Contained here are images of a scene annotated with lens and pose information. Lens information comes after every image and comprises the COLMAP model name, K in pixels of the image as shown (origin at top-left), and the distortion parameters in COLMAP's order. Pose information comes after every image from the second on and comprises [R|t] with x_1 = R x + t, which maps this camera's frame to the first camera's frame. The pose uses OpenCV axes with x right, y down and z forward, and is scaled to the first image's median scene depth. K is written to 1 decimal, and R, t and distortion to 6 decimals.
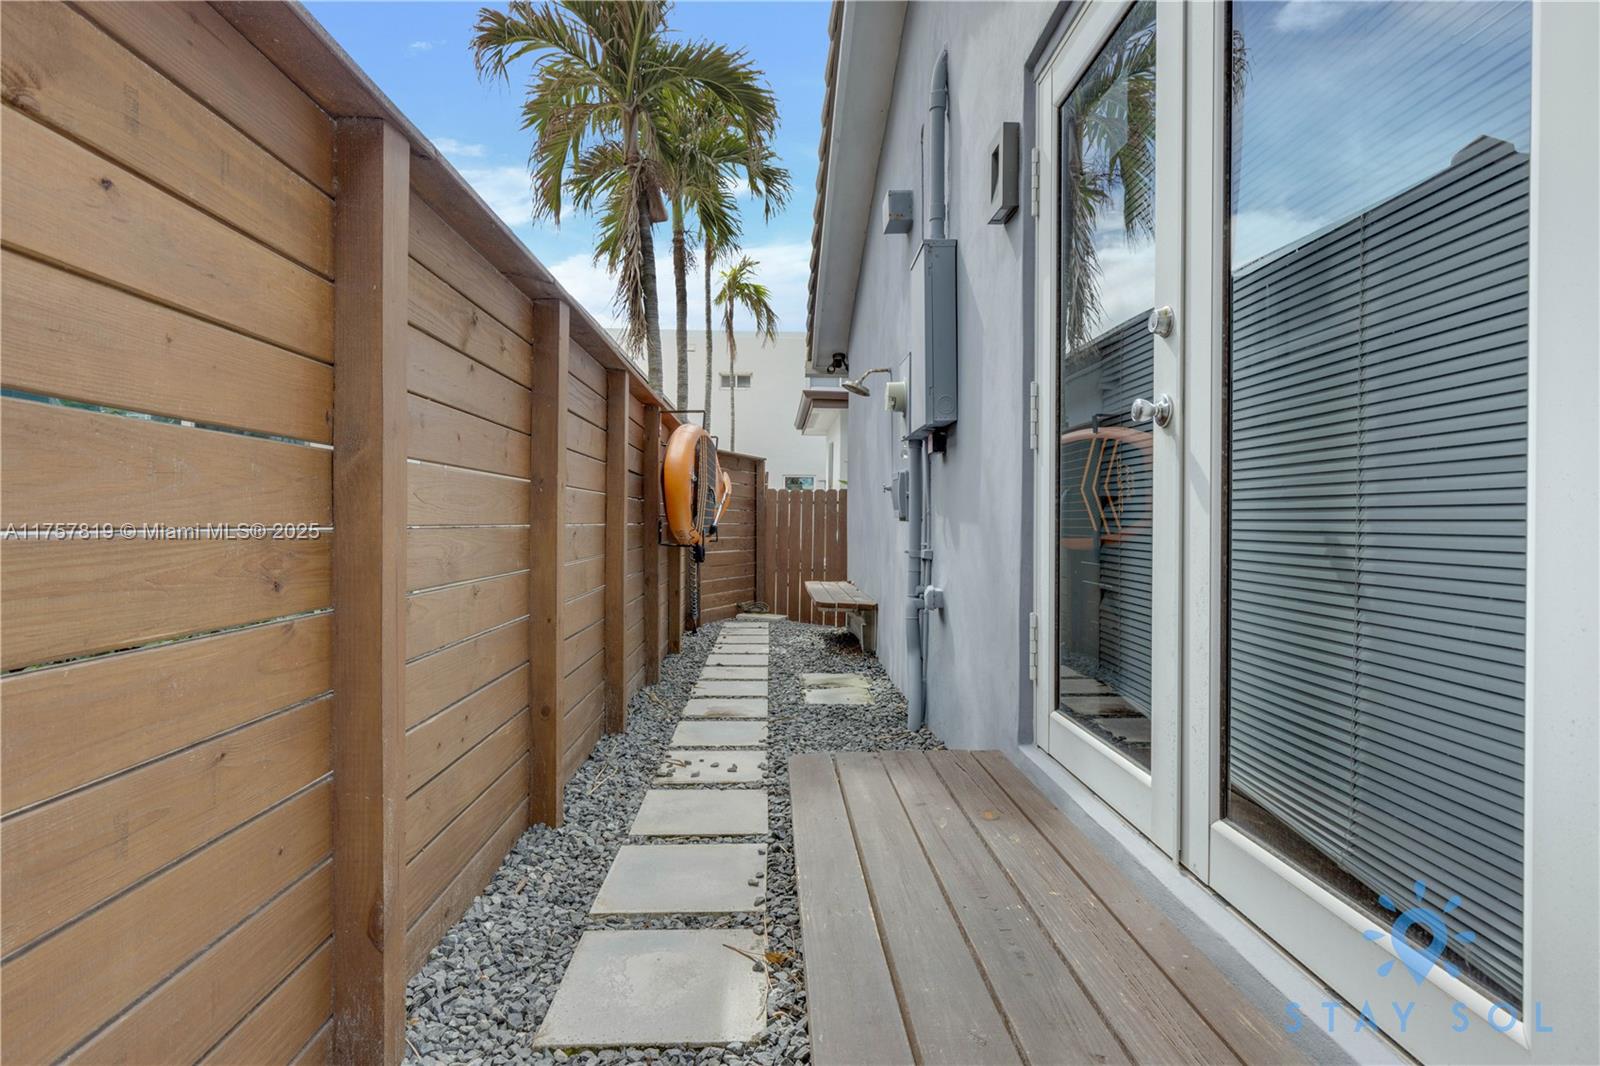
lens RADIAL K [[908.5, 0, 803.6], [0, 908.5, 528.8], [0, 0, 1]] dist [0.034343, 0.000604]
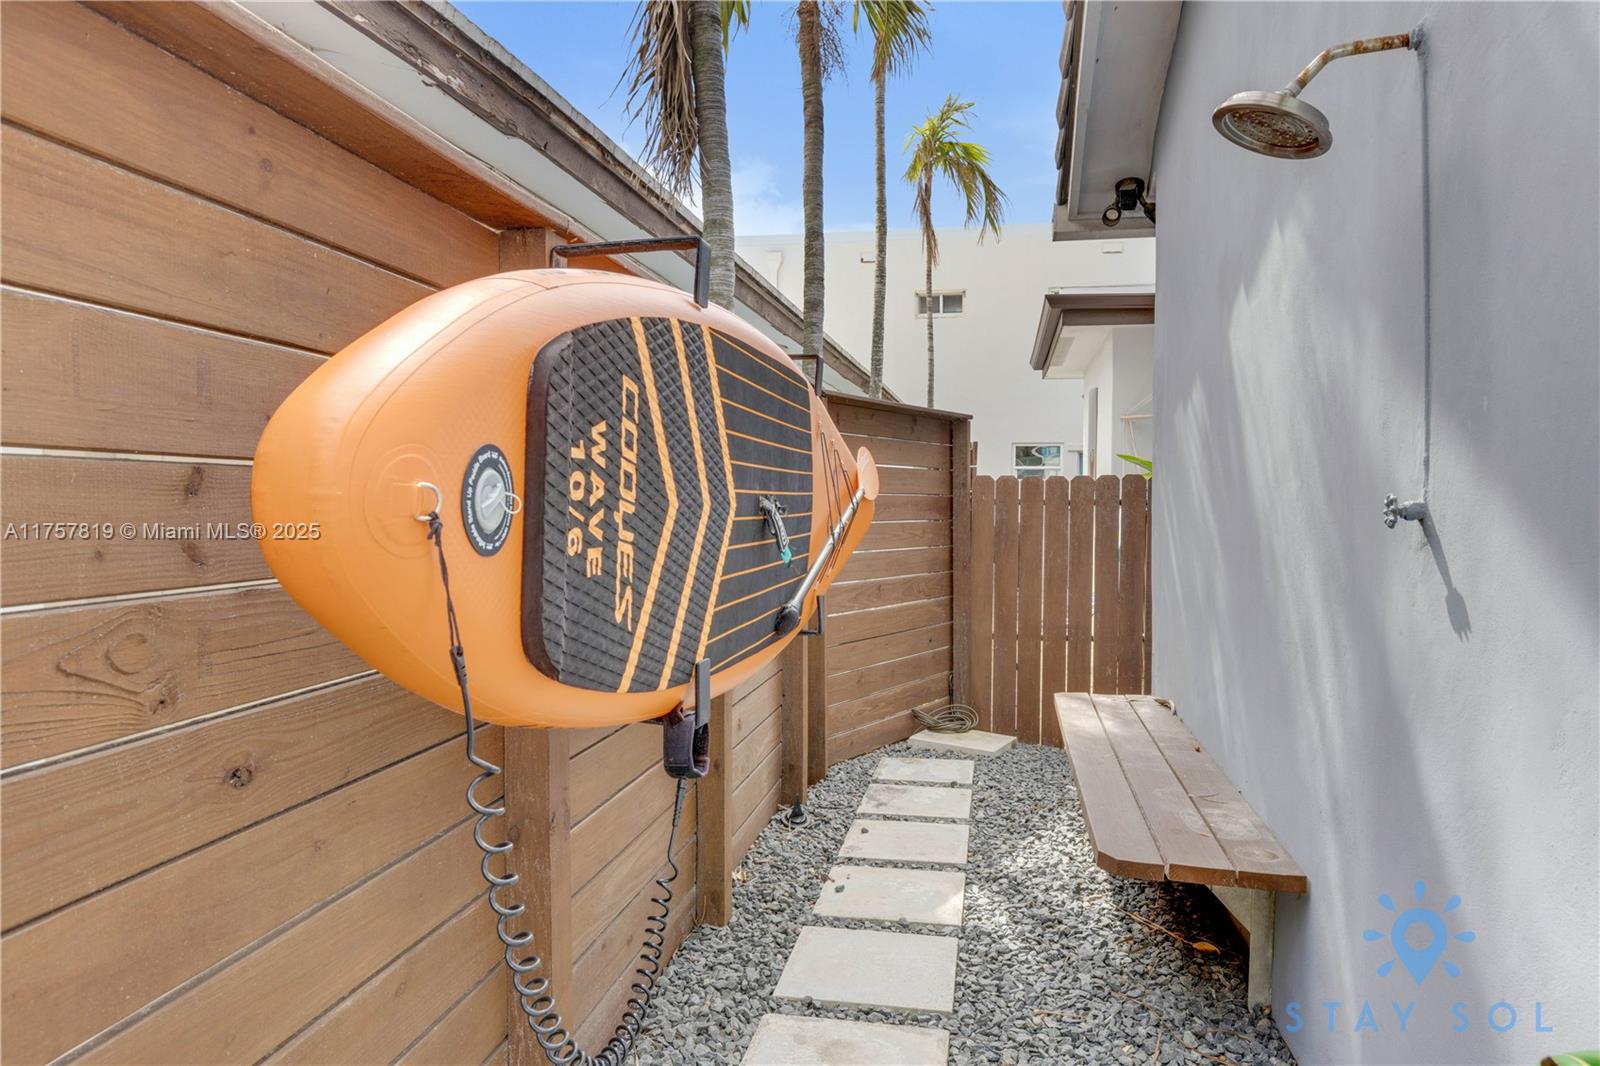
lens RADIAL K [[1099.1, 0, 803.6], [0, 1099.1, 525.9], [0, 0, 1]] dist [0.038725, 0.001326]
pose [[0.977349, -0.003205, -0.211608, -0.003096], [0.006608, 0.999860, 0.015376, -0.022664], [0.211529, -0.016426, 0.977234, 0.330057]]
